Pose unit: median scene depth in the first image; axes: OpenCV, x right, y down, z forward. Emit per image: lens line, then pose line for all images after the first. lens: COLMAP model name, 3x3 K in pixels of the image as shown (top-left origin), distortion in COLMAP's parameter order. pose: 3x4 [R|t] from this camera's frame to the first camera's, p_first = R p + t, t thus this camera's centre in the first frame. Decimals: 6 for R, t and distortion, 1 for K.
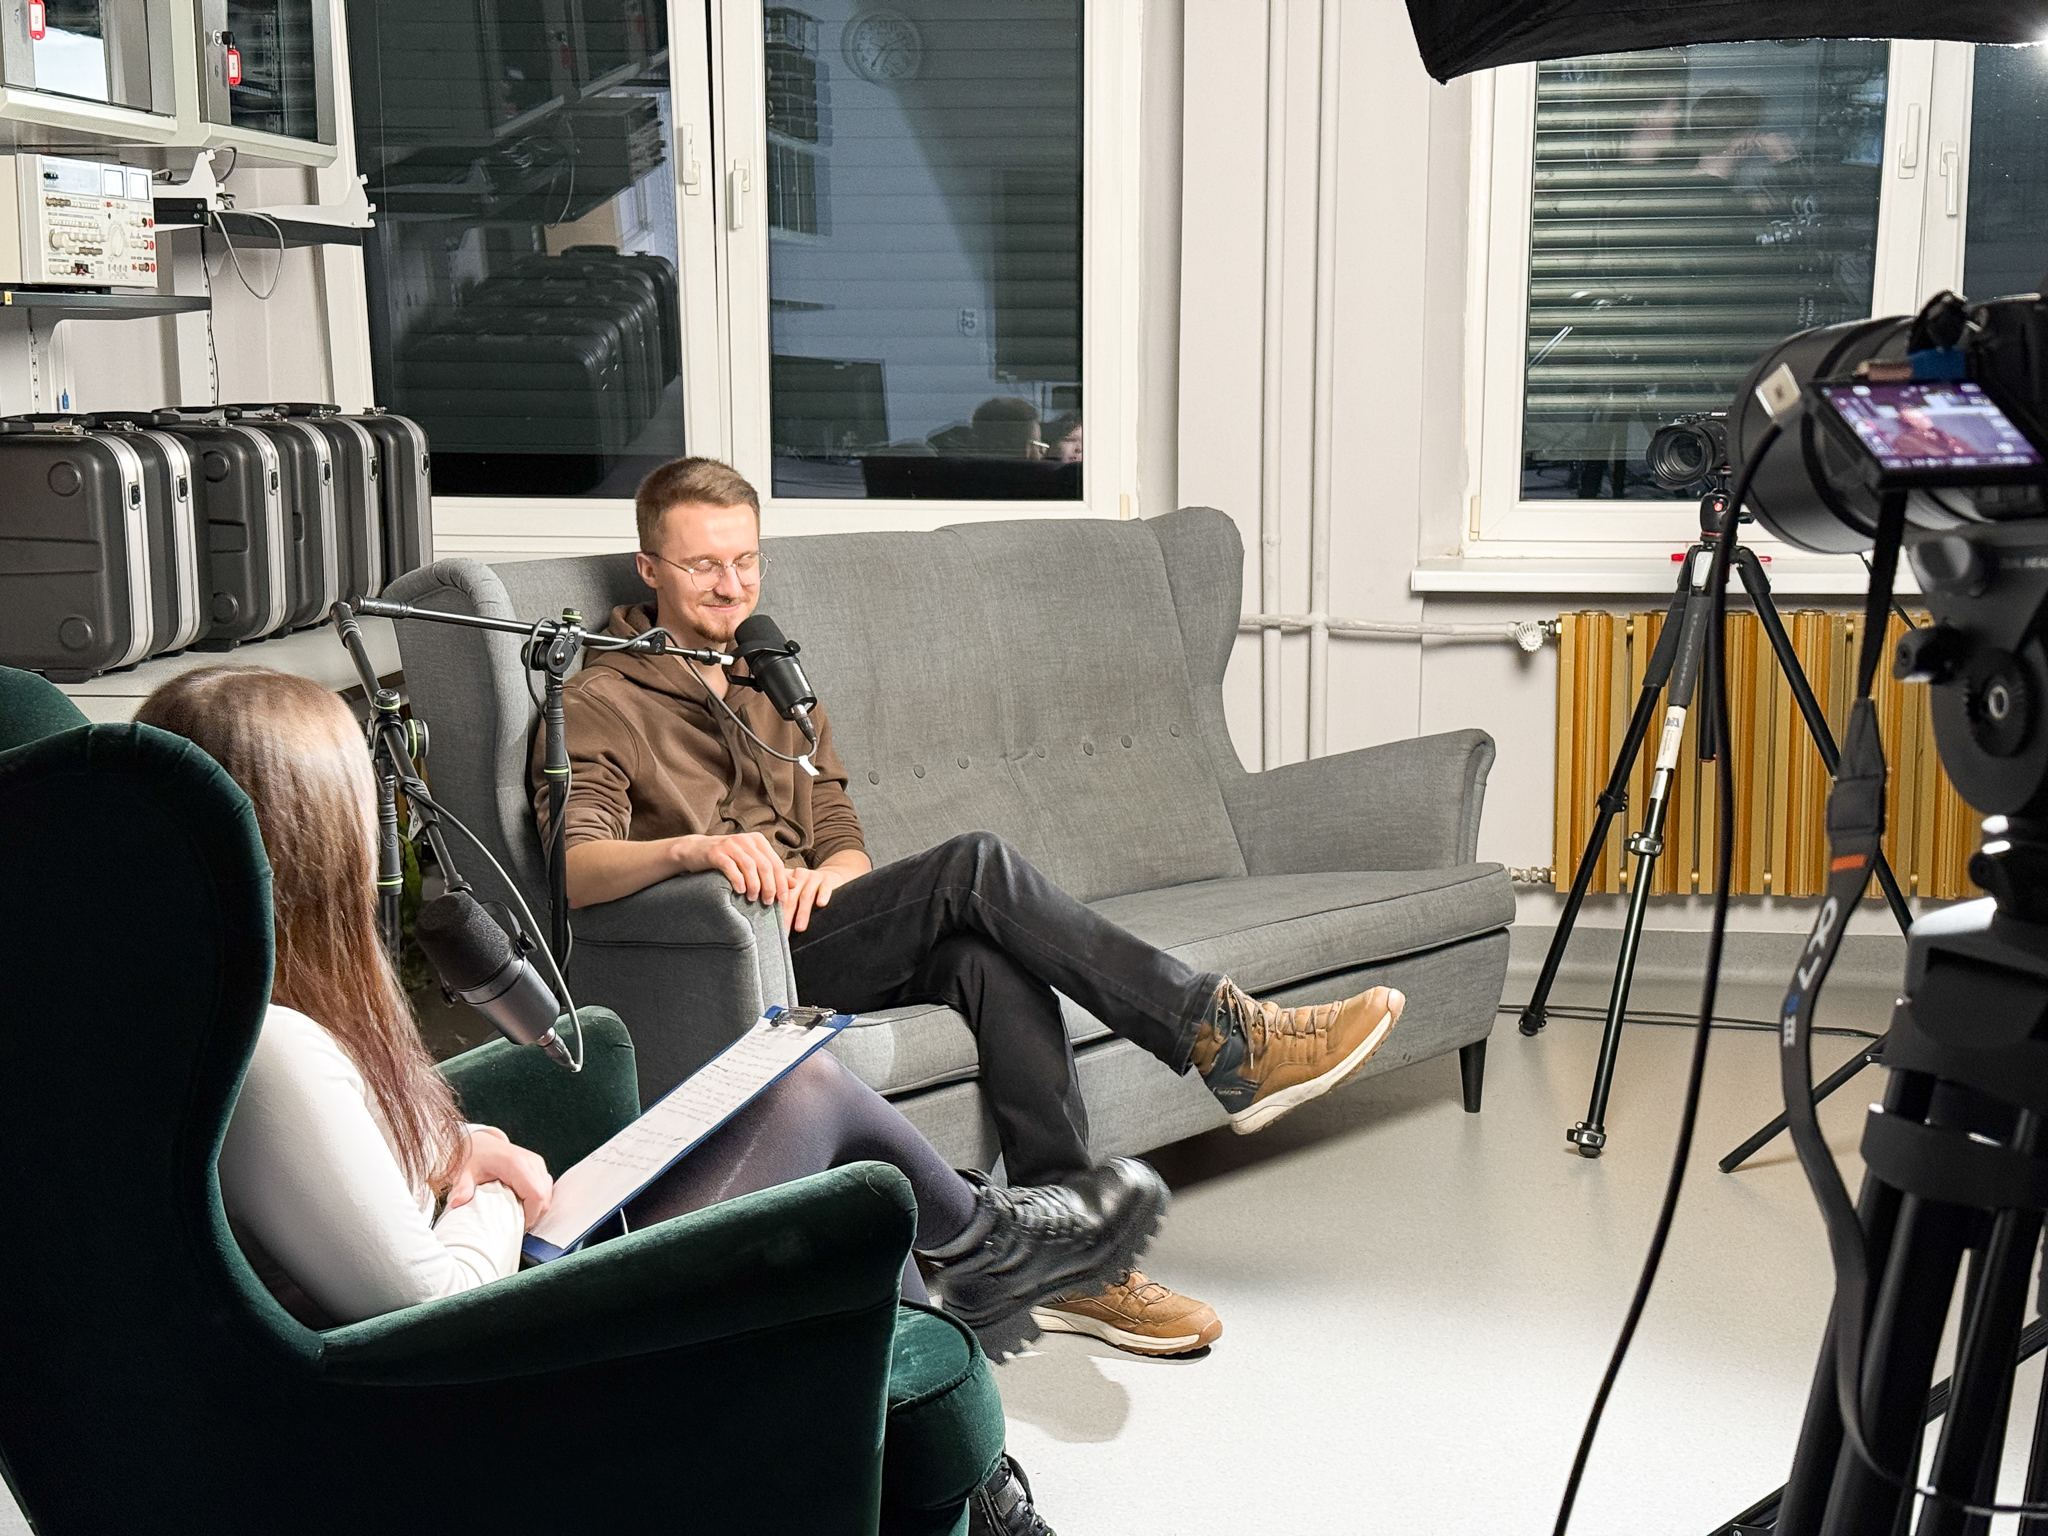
lens RADIAL K [[2865.6, 0, 1040.9], [0, 2865.6, 773.5], [0, 0, 1]] dist [0.056578, 0.066399]
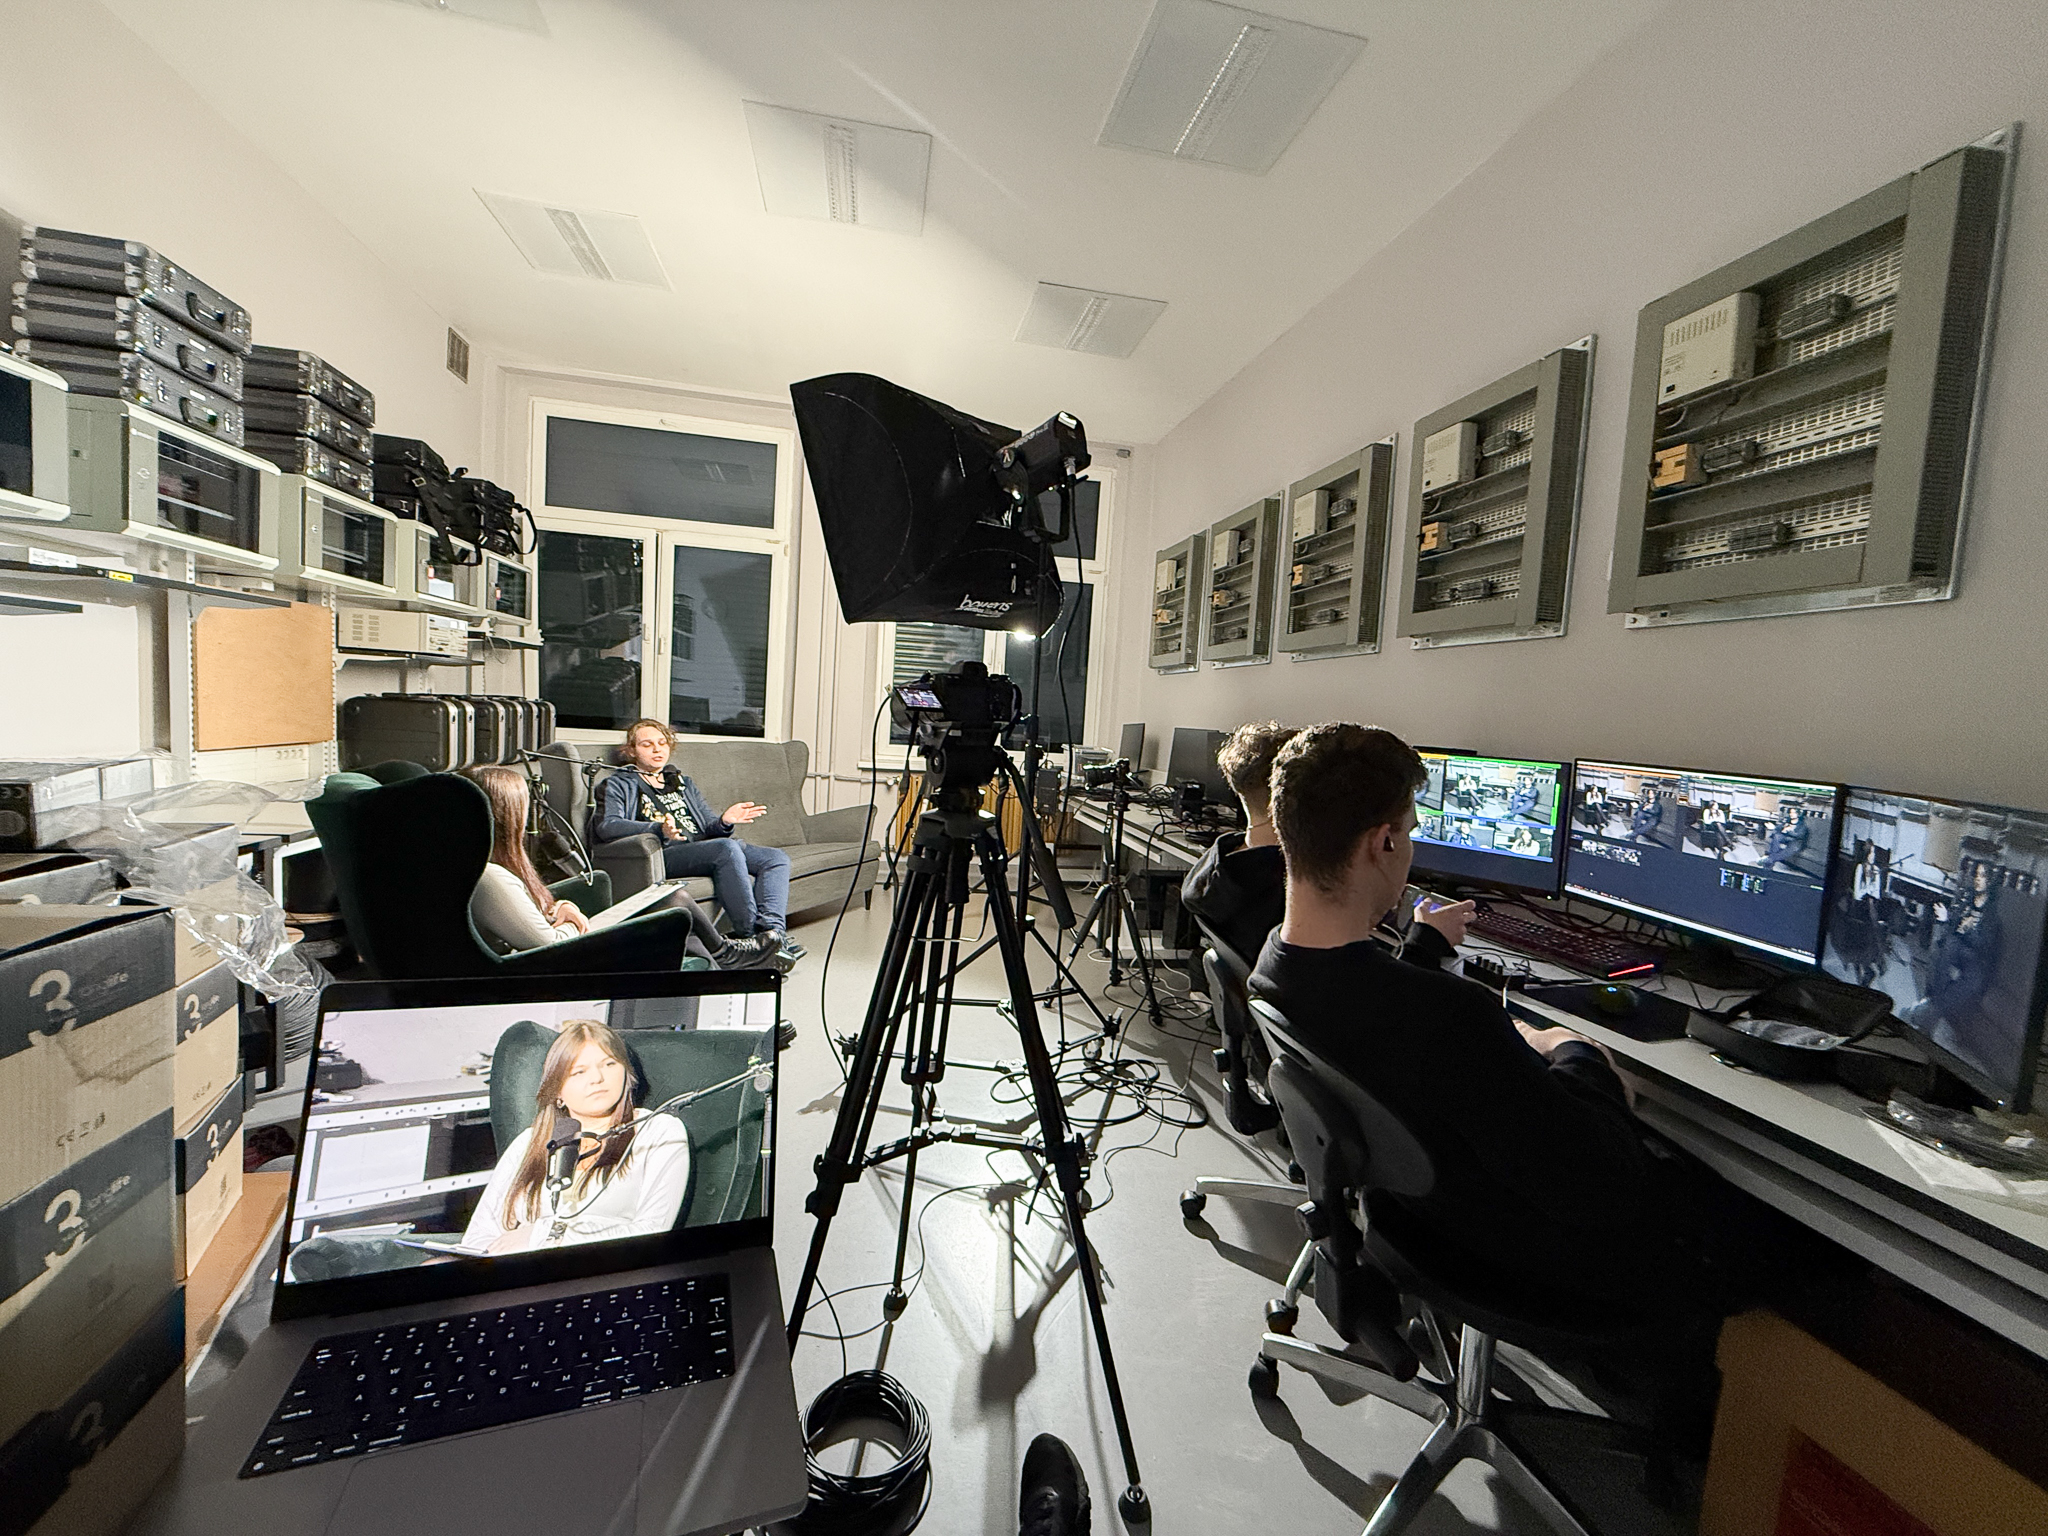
lens RADIAL K [[819.7, 0, 1019.8], [0, 819.7, 756.6], [0, 0, 1]] dist [0.000957, 0.000149]
pose [[0.952790, 0.042765, 0.300604, 0.014382], [-0.015701, 0.995646, -0.091879, 0.017451], [-0.303225, 0.082822, 0.949313, -0.054556]]
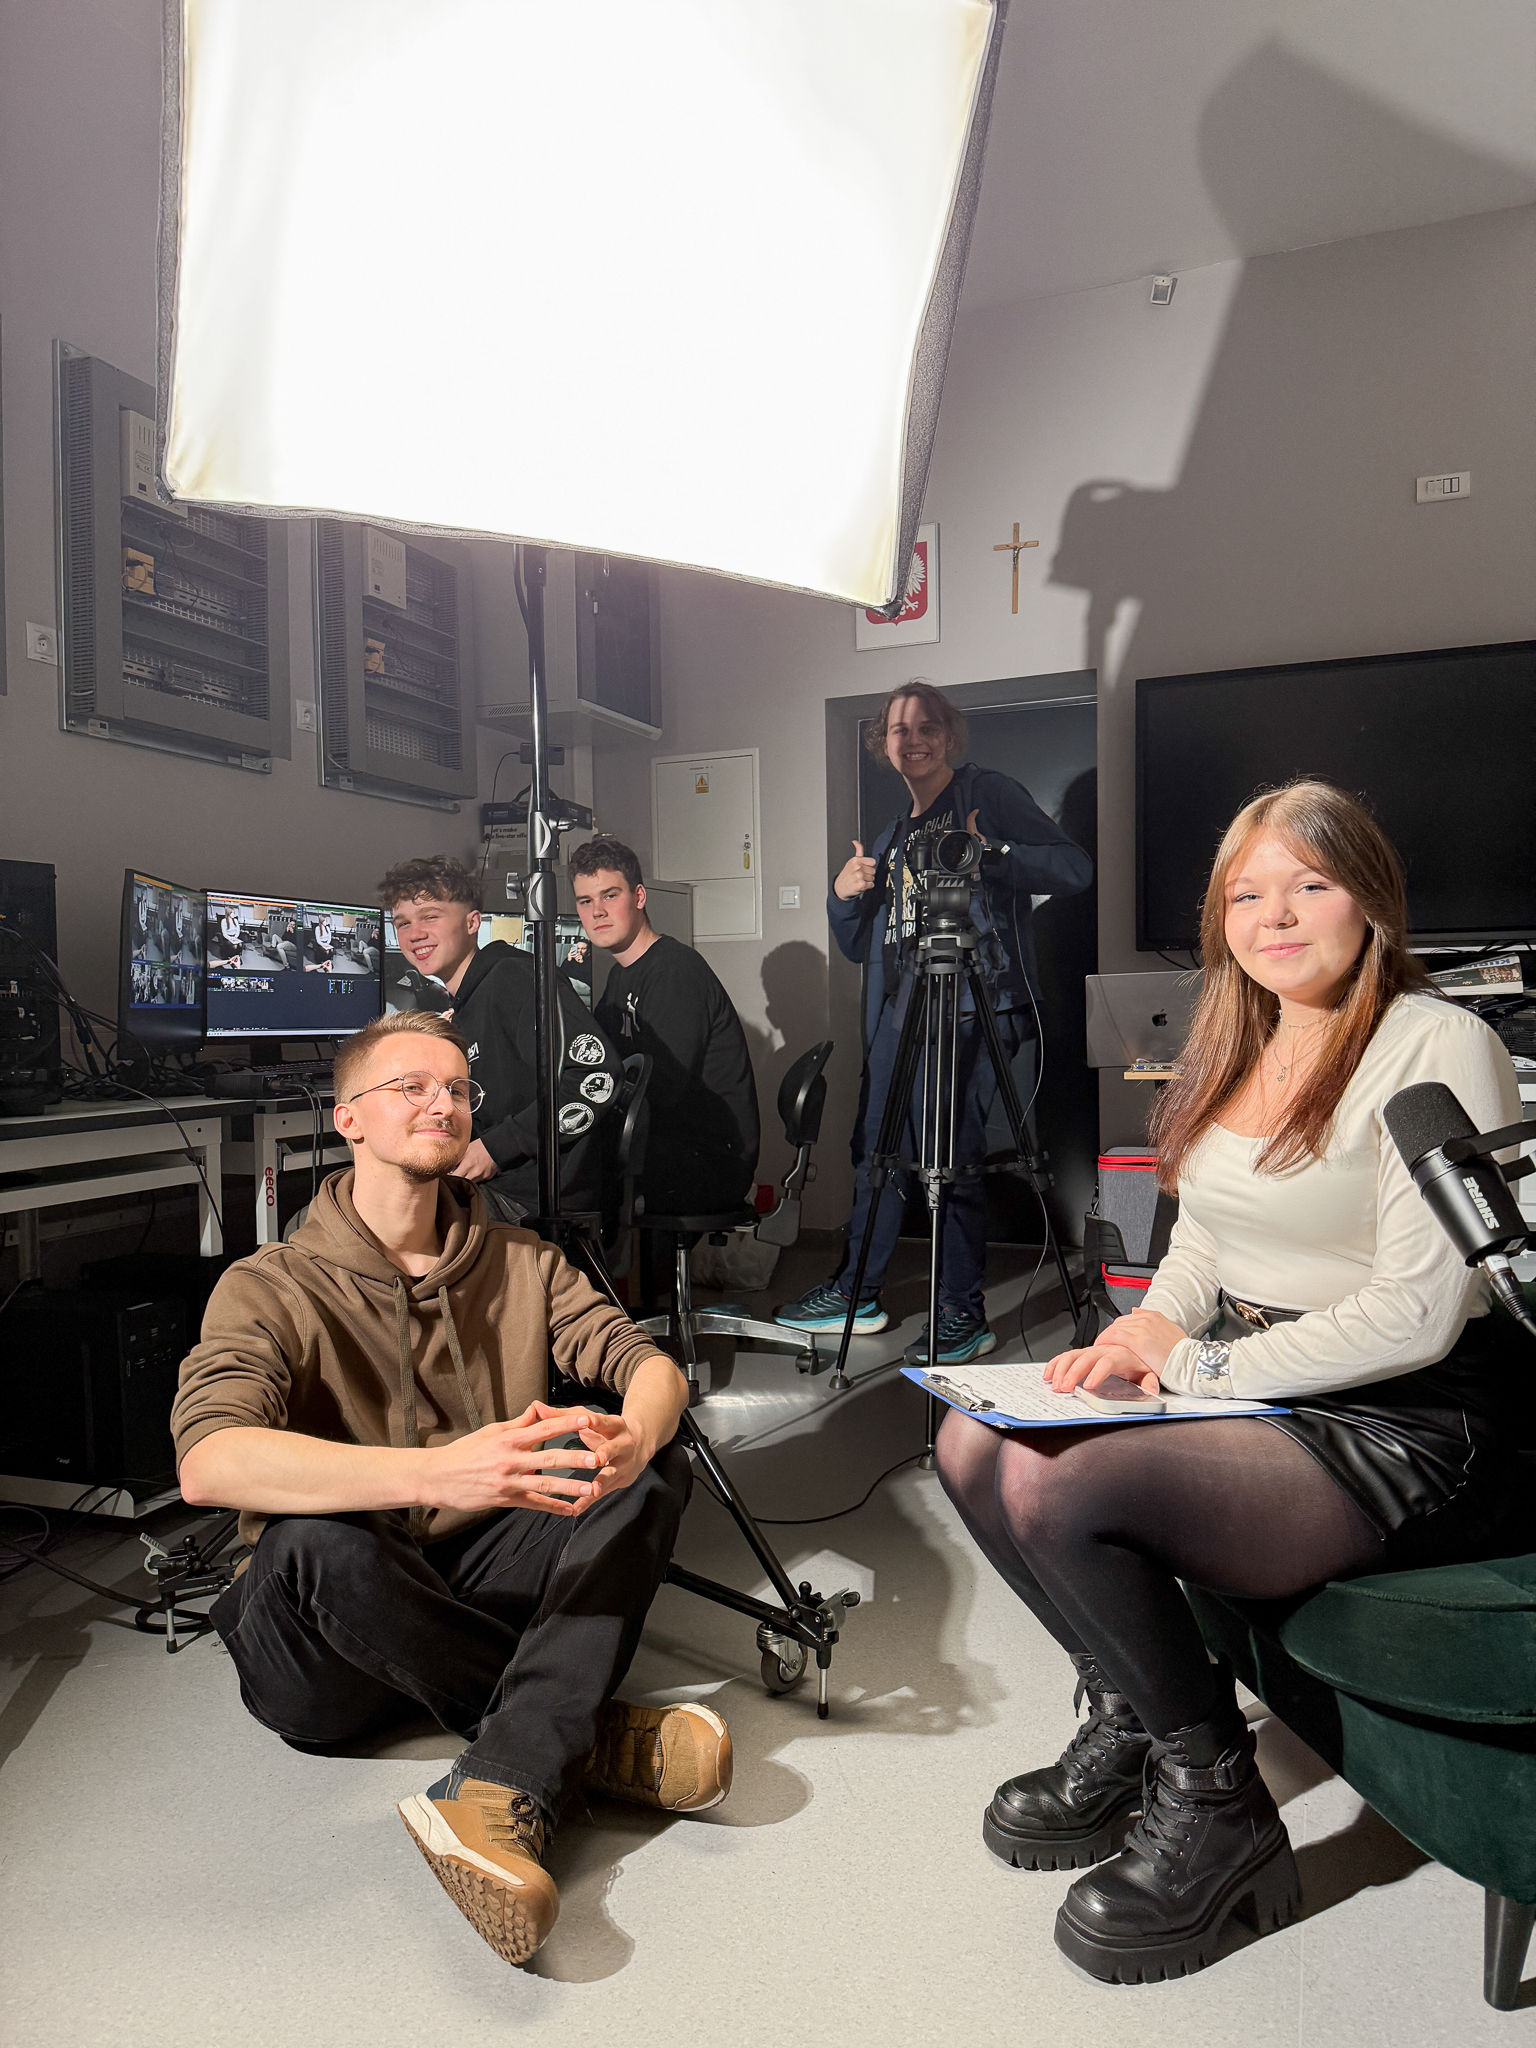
lens RADIAL K [[1431.2, 0, 768.0], [0, 1431.2, 1024.0], [0, 0, 1]] dist [0.100906, -0.149040]
pose [[-0.963827, 0.033797, 0.264376, -0.010503], [0.076854, 0.985037, 0.154261, -0.049405], [-0.255206, 0.168999, -0.952003, 0.888872]]
